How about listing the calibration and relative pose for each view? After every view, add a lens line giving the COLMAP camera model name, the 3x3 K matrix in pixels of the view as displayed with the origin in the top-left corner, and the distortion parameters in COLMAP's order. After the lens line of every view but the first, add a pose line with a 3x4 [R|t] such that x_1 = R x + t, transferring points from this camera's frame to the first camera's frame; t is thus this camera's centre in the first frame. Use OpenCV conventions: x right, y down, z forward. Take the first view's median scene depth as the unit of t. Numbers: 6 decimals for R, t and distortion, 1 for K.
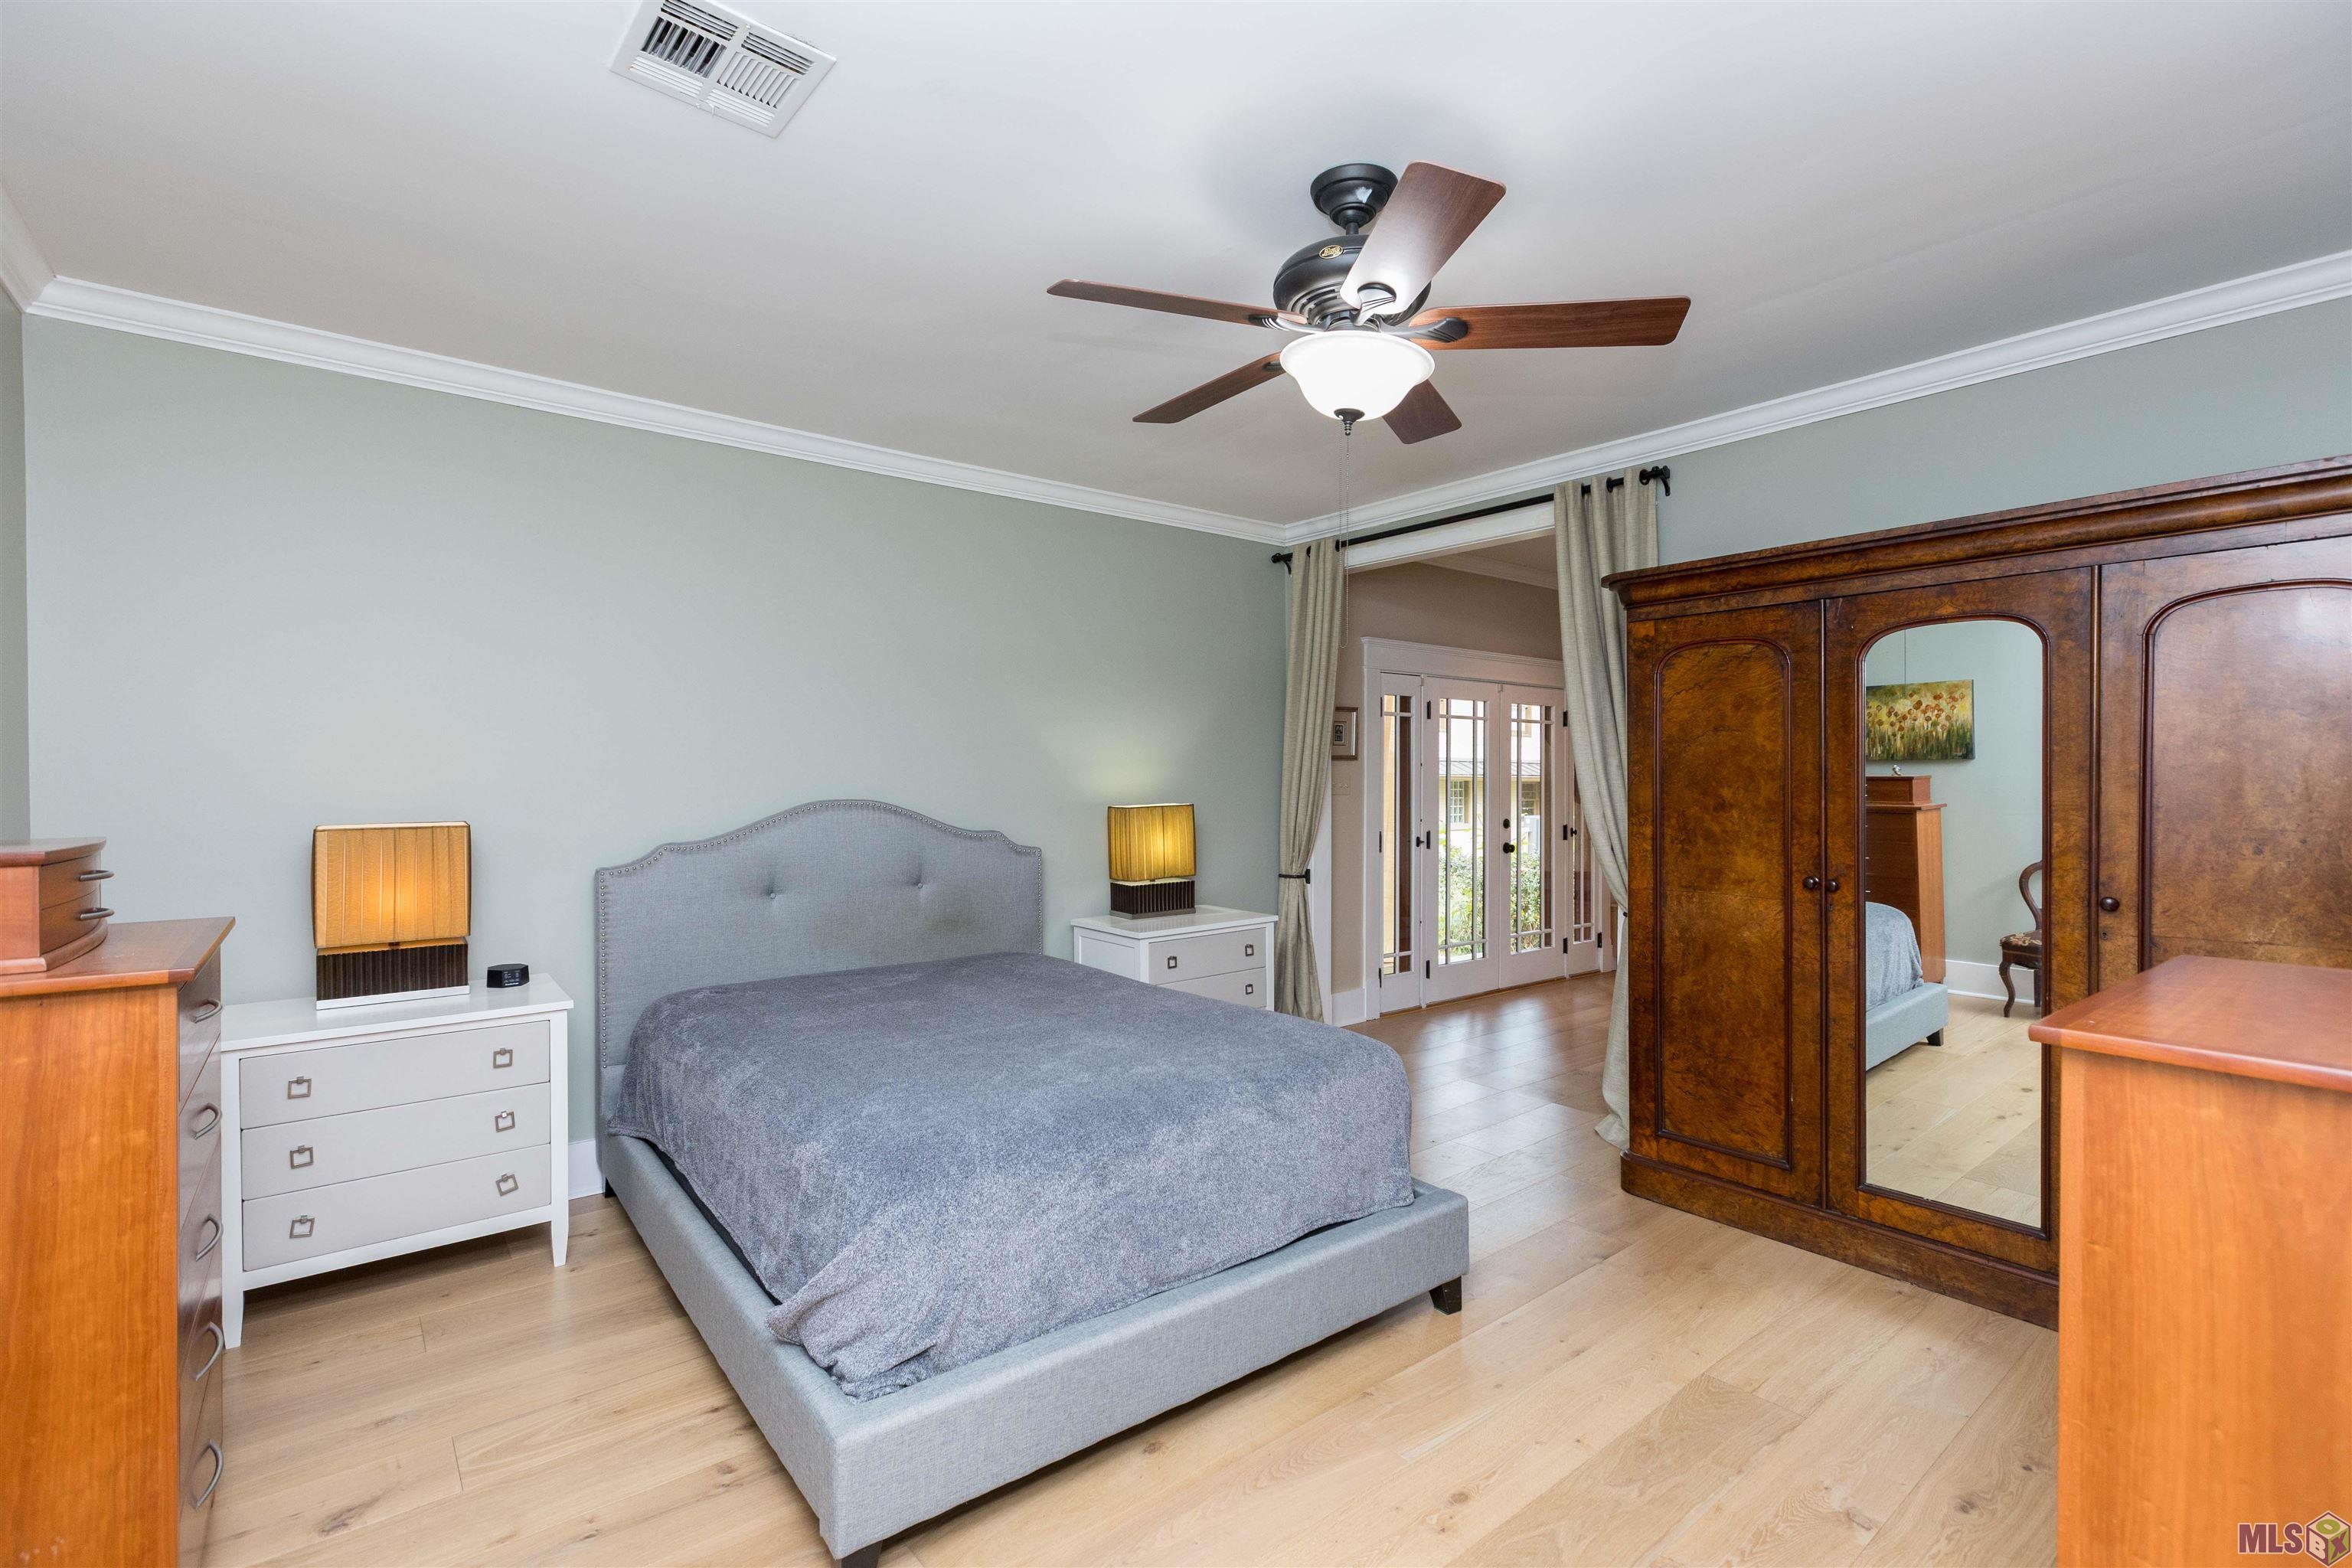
lens RADIAL K [[1054.4, 0, 1176.8], [0, 1054.4, 789.5], [0, 0, 1]] dist [0.002347, 0.000029]
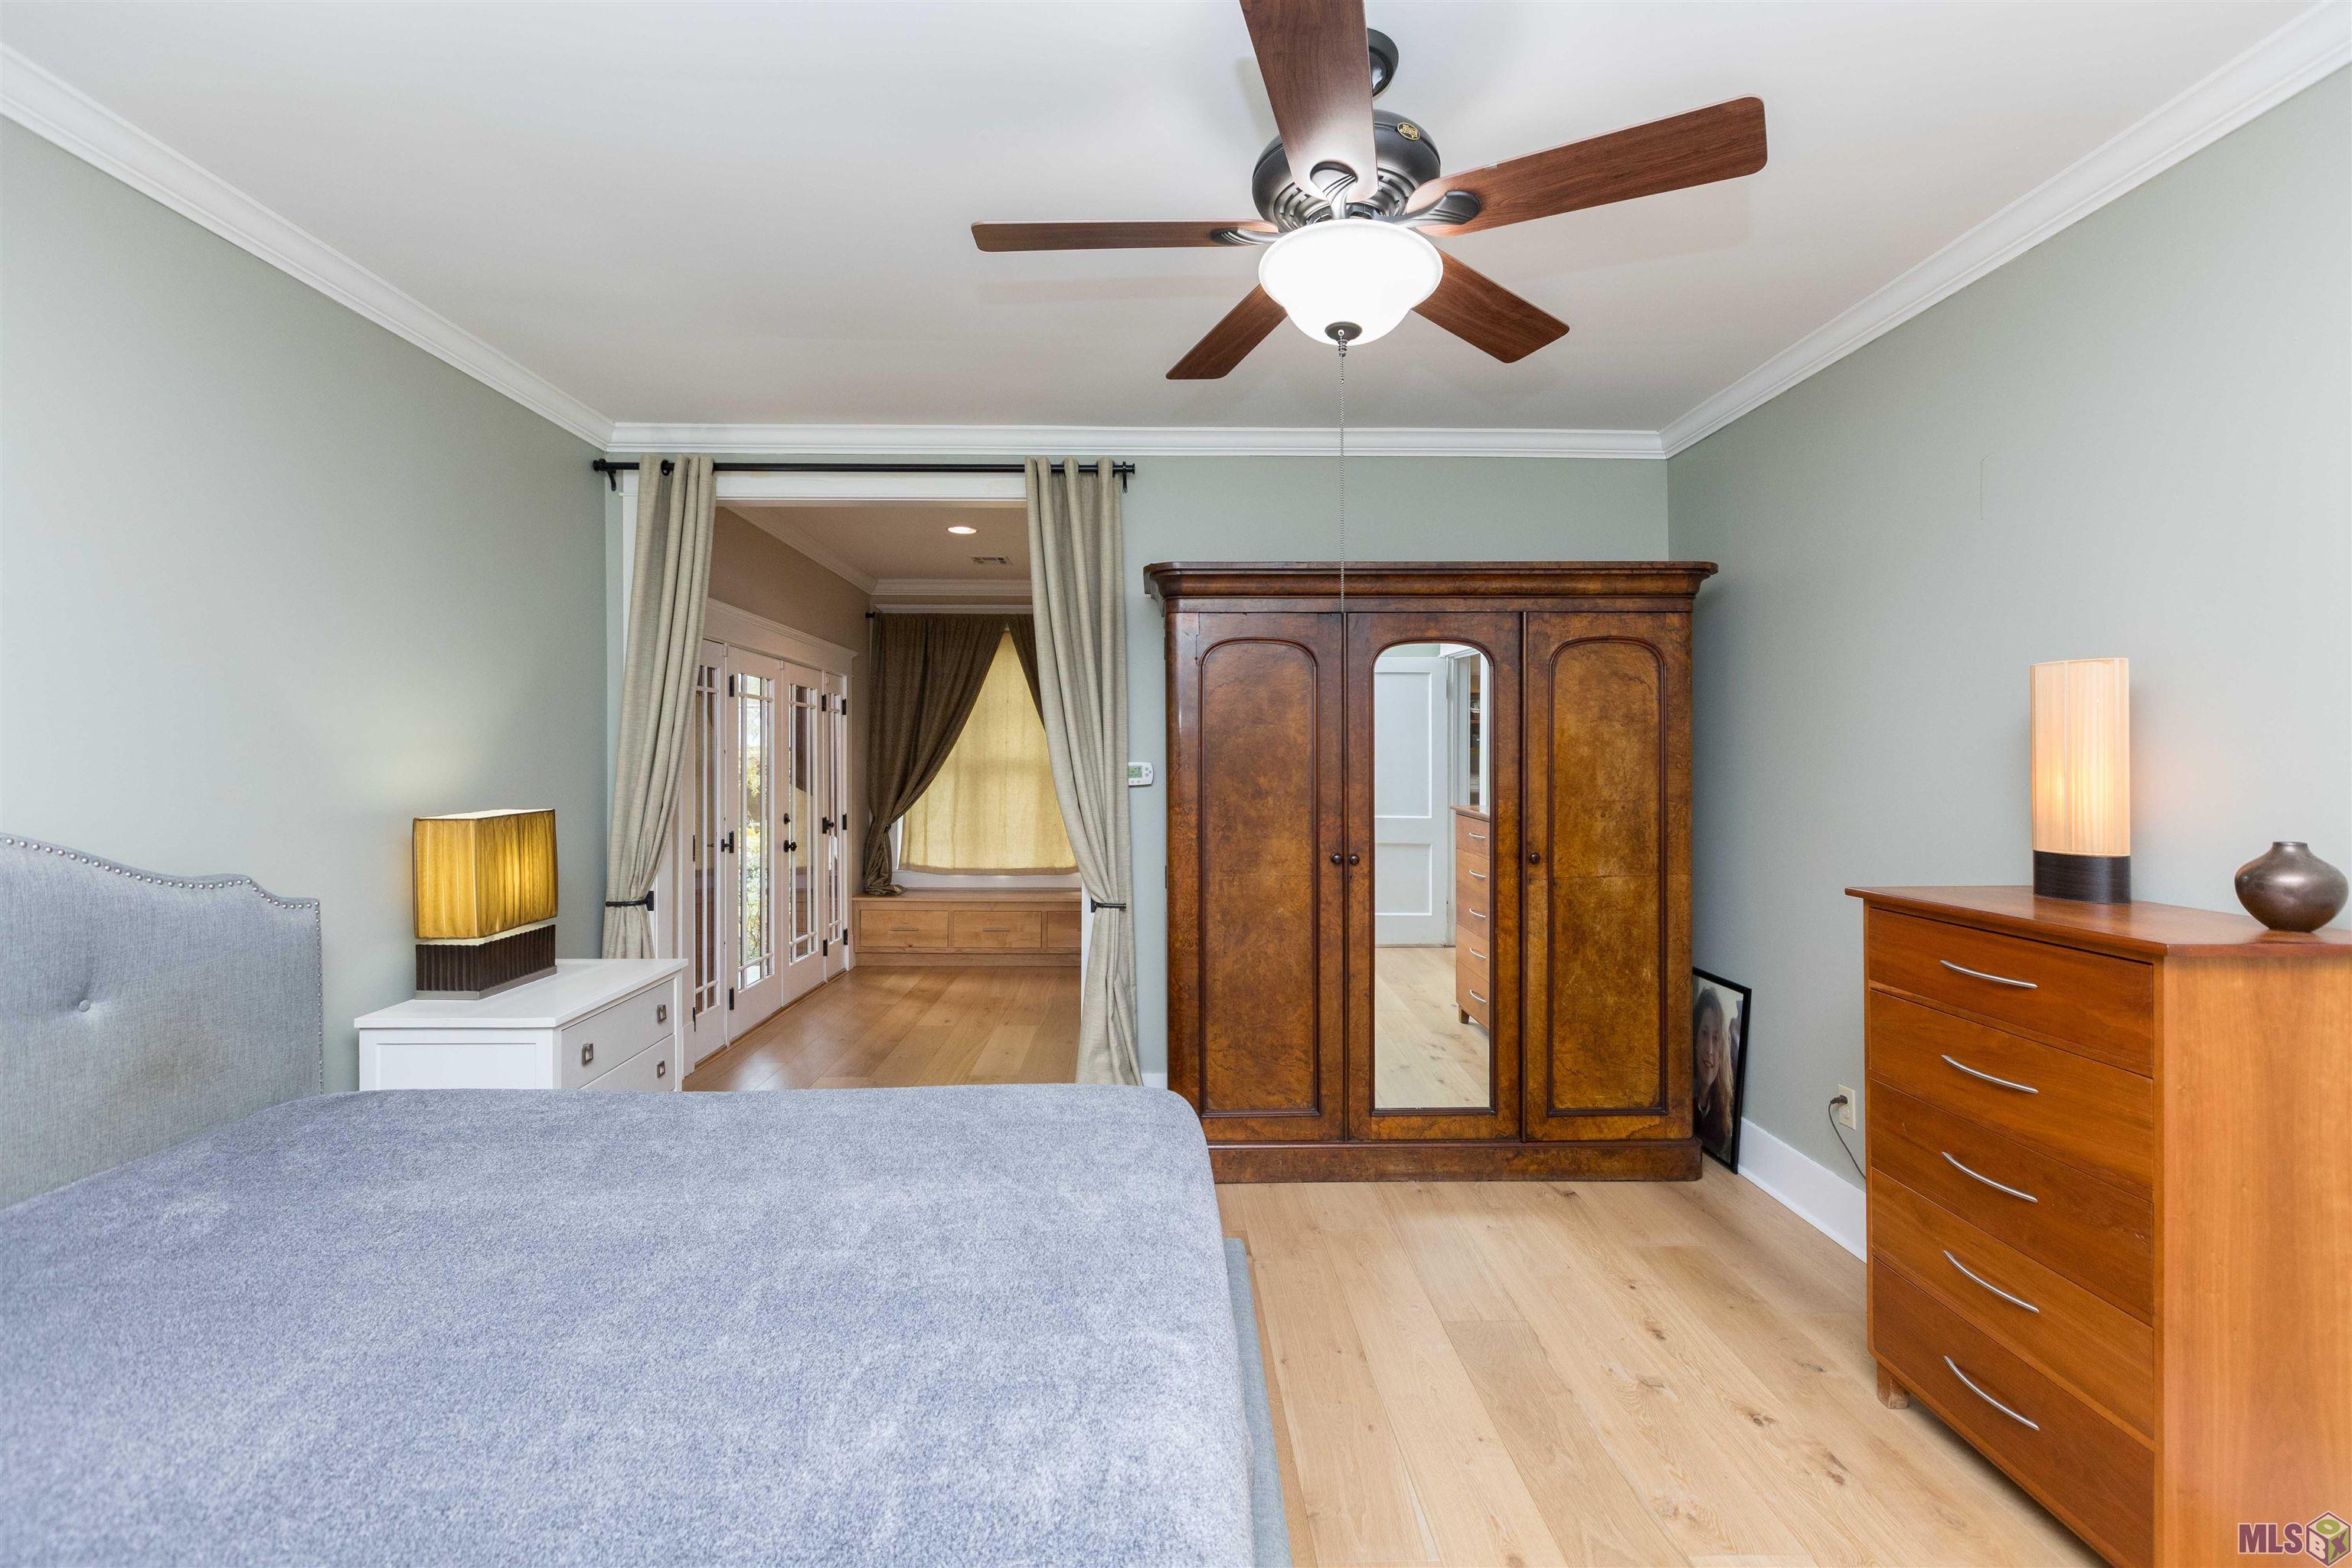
lens RADIAL K [[1054.4, 0, 1172.5], [0, 1054.4, 760.0], [0, 0, 1]] dist [0.002347, 0.000029]
pose [[0.613932, 0.002190, 0.789356, -0.393289], [0.011382, 0.999868, -0.011626, -0.006871], [-0.789277, 0.016122, 0.613826, 0.416025]]
